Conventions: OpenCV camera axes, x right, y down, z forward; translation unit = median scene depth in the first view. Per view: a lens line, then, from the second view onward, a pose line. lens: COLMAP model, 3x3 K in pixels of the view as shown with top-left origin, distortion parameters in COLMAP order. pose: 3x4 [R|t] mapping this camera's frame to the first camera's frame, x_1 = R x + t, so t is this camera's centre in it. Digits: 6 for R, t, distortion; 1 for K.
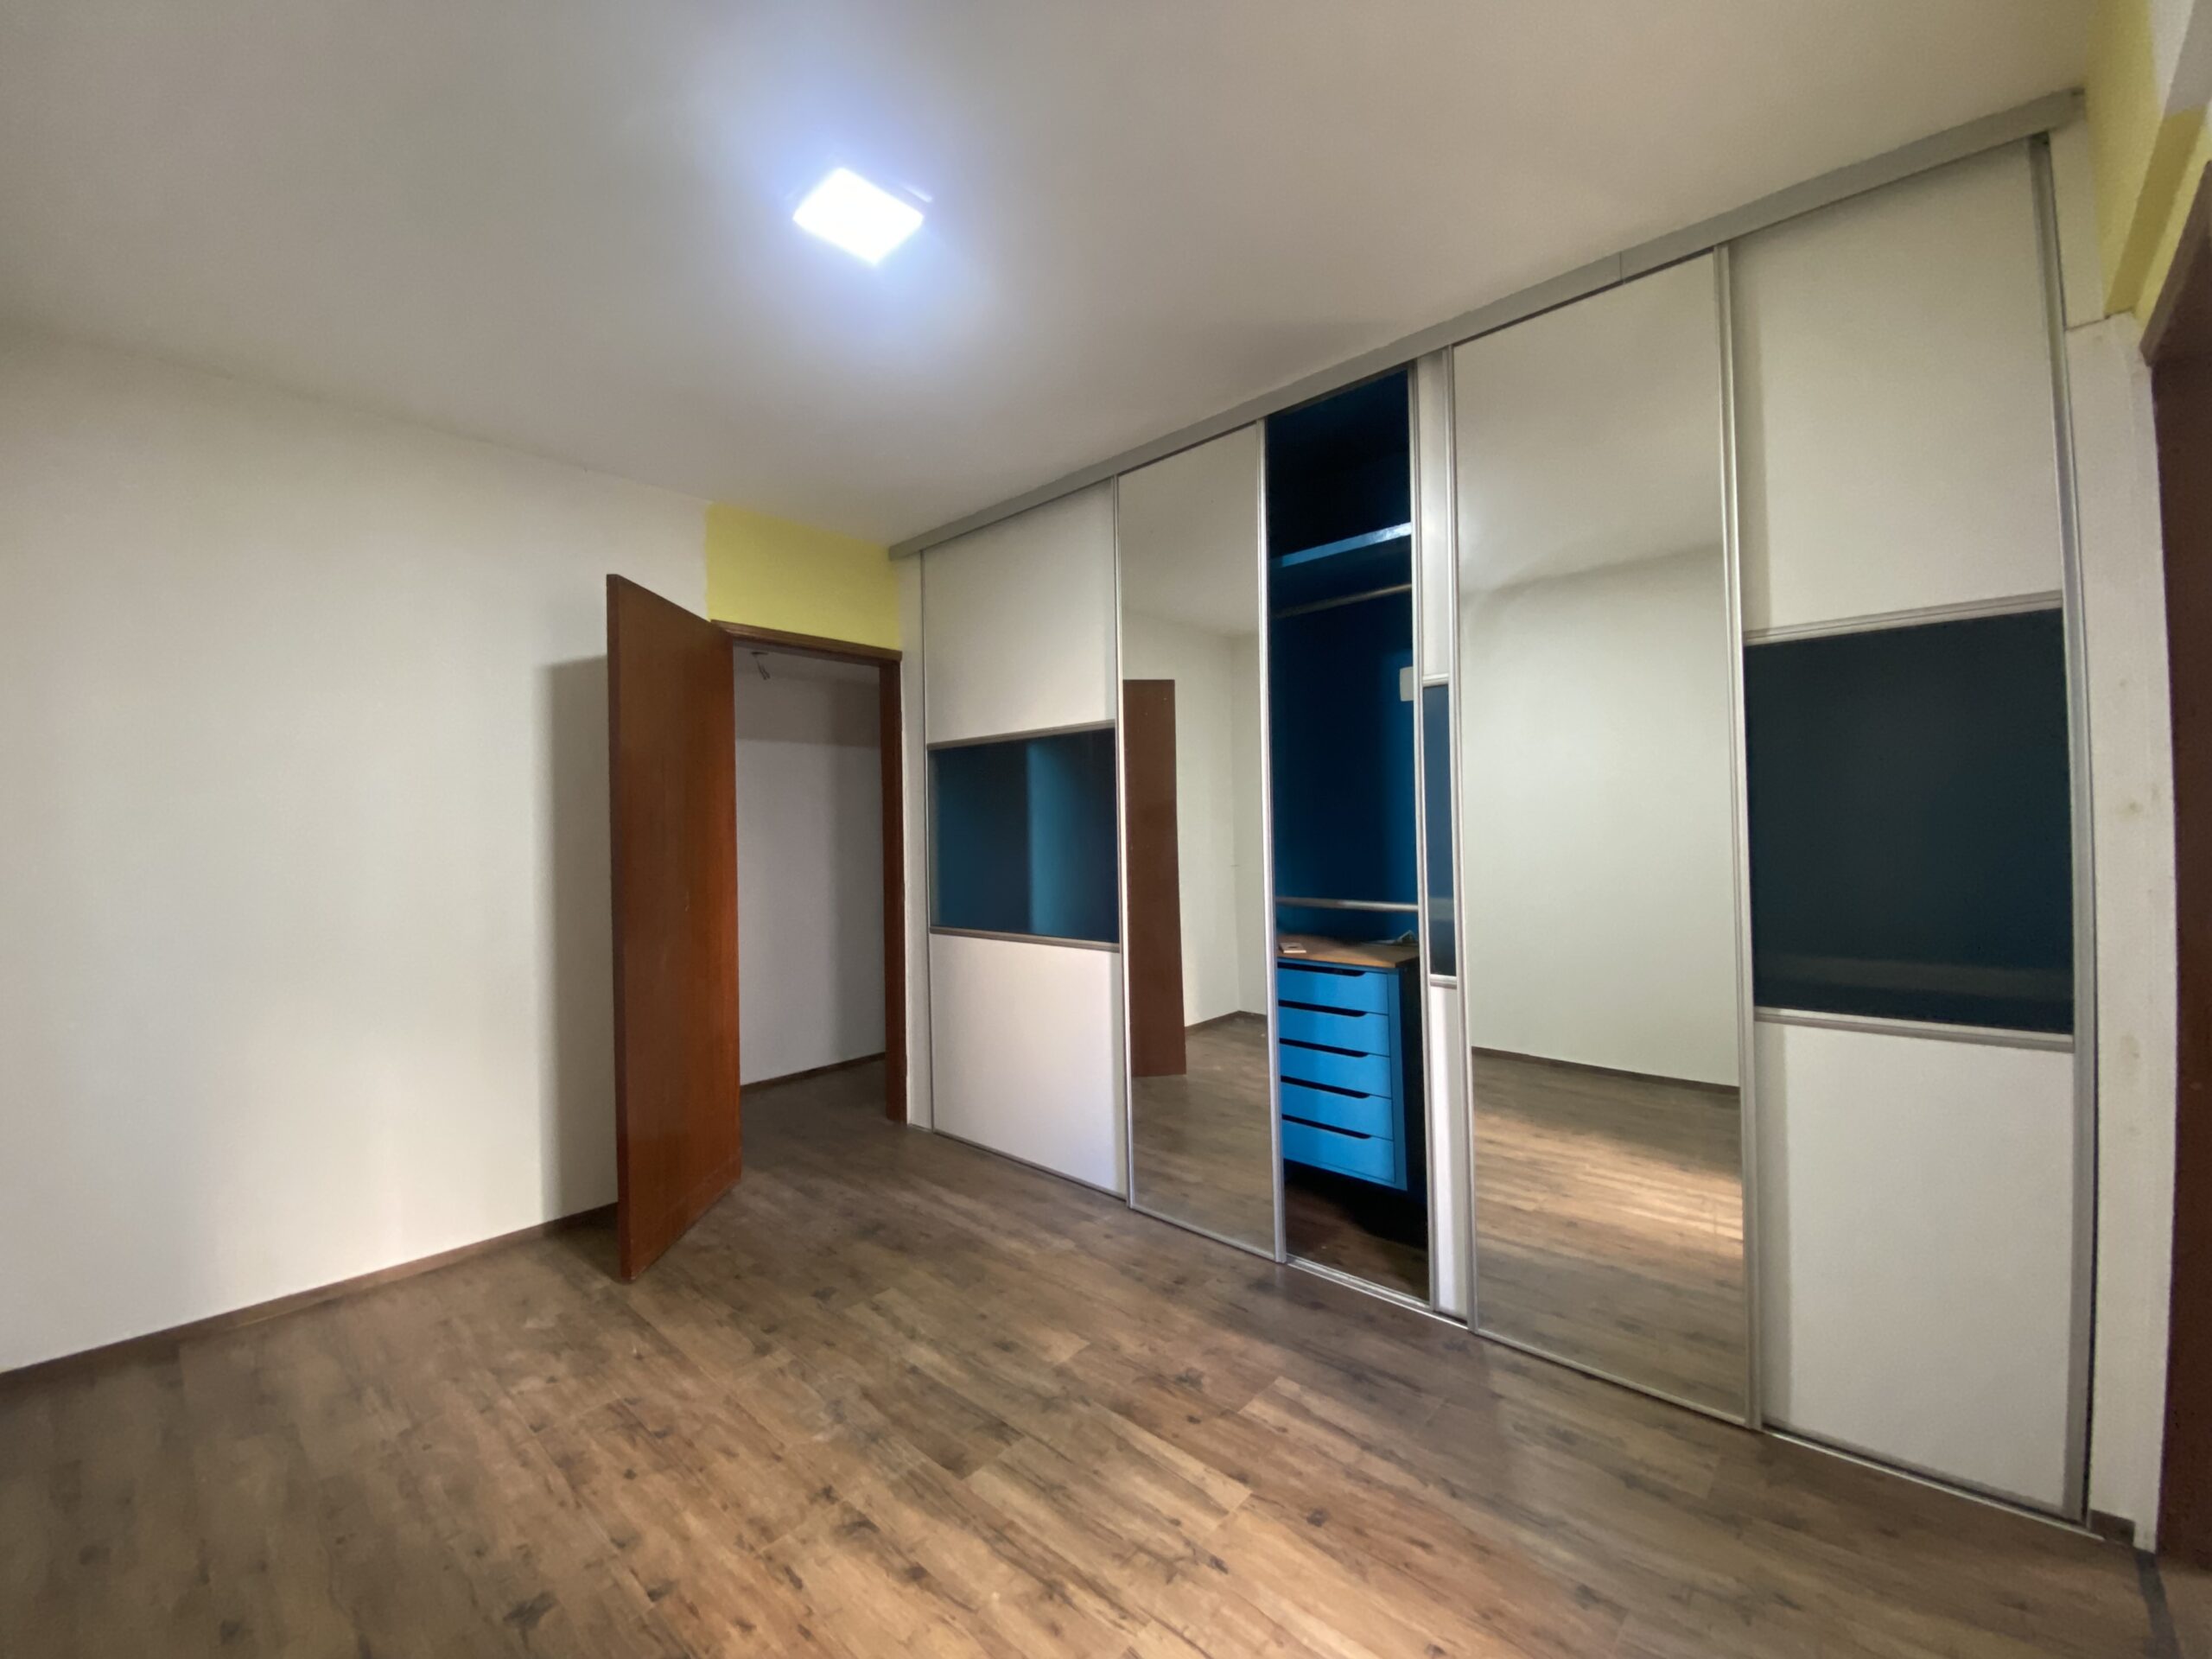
lens RADIAL K [[901.3, 0, 1100.3], [0, 901.3, 819.0], [0, 0, 1]] dist [-0.017951, -0.004432]
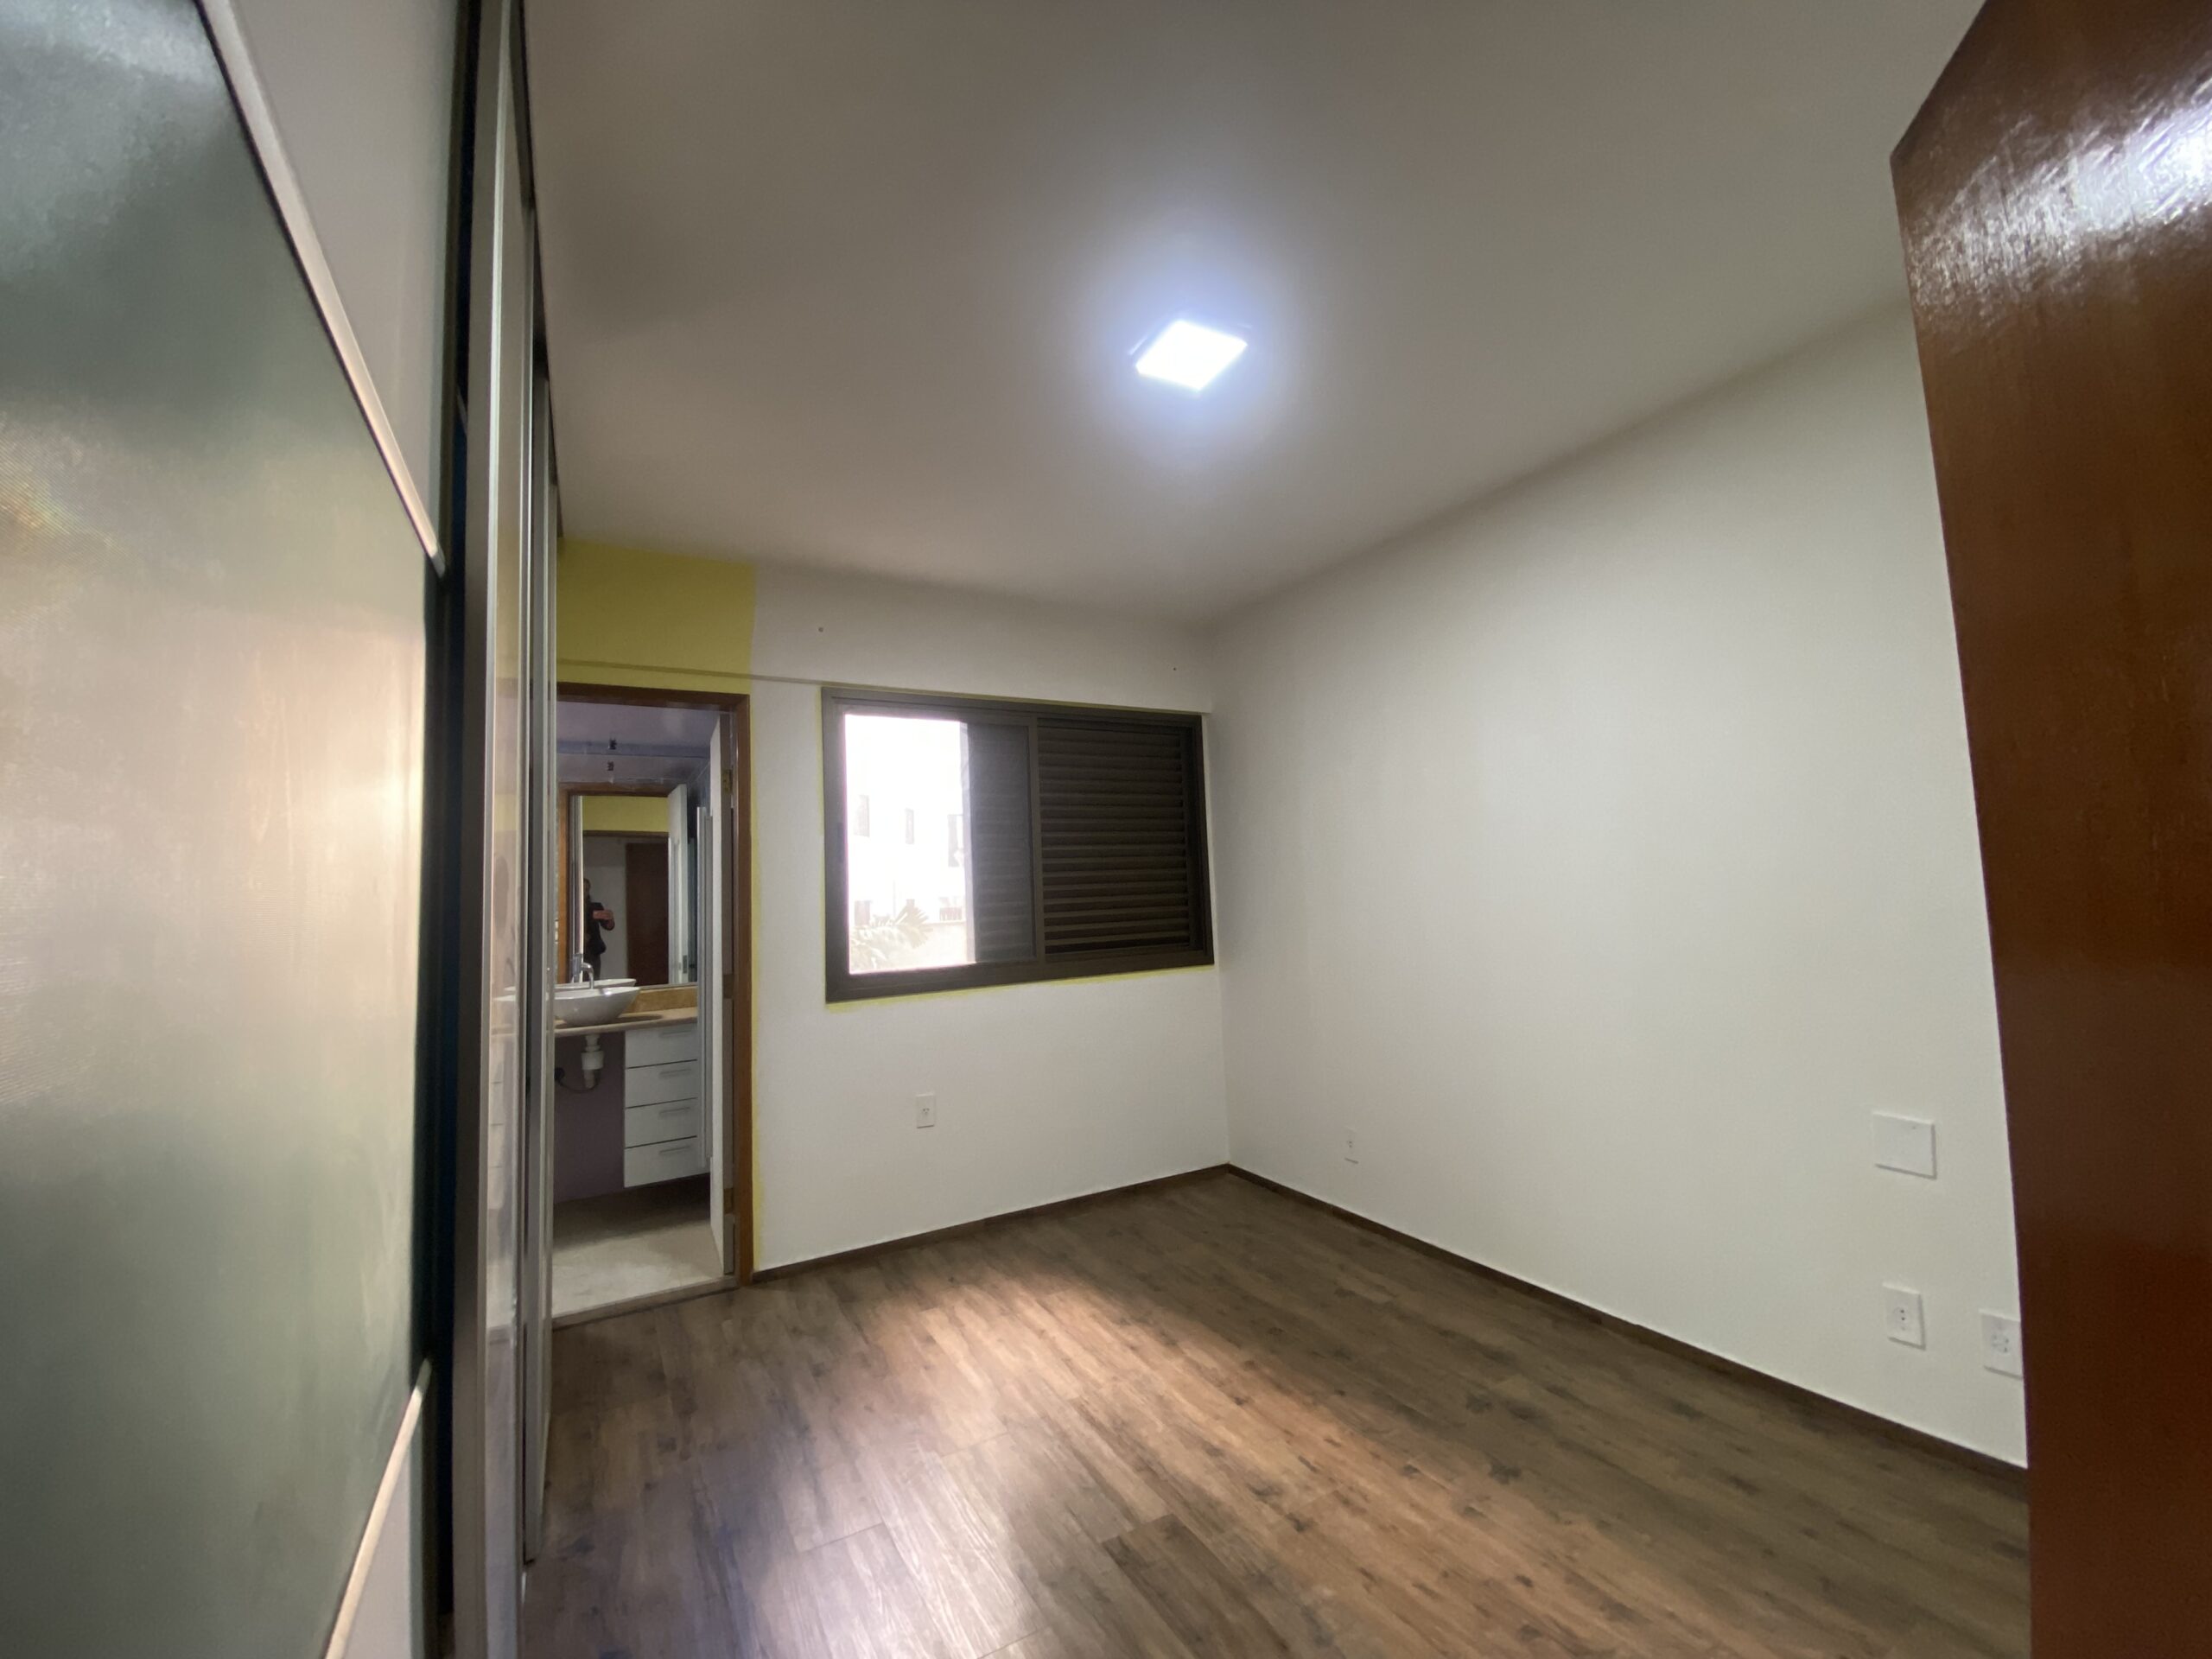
lens RADIAL K [[901.3, 0, 1121.1], [0, 901.3, 822.6], [0, 0, 1]] dist [-0.017951, -0.004432]
pose [[-0.957243, 0.079008, 0.278286, -0.459899], [0.055309, 0.994220, -0.092017, 0.021533], [-0.283948, -0.072691, -0.956080, 2.103995]]
